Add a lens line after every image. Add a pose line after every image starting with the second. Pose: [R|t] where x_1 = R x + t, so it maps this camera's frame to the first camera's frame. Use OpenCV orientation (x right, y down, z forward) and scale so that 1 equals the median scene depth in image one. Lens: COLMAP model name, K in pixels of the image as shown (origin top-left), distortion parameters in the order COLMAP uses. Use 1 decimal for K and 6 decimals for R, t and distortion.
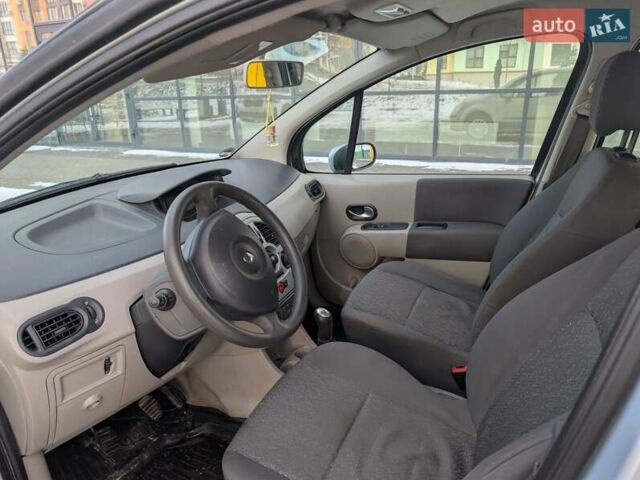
lens RADIAL K [[461.0, 0, 322.1], [0, 461.0, 242.4], [0, 0, 1]] dist [0.021503, -0.015317]
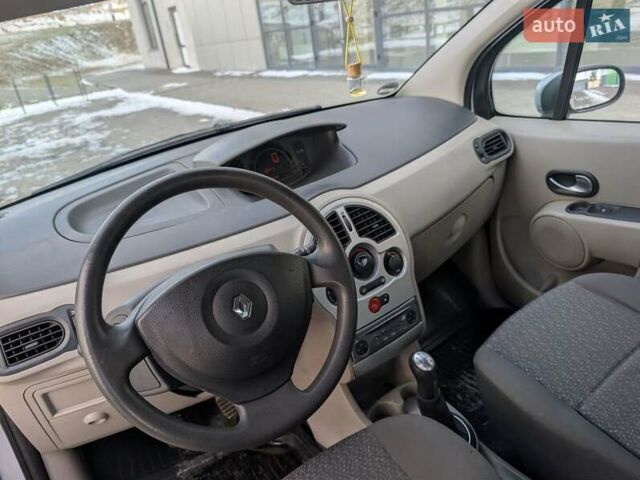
lens RADIAL K [[461.0, 0, 308.2], [0, 461.0, 227.0], [0, 0, 1]] dist [0.021503, -0.015317]
pose [[0.843280, 0.133230, -0.520701, 0.122816], [-0.060345, 0.986134, 0.154590, -0.084081], [0.534077, -0.098941, 0.839627, 0.274495]]
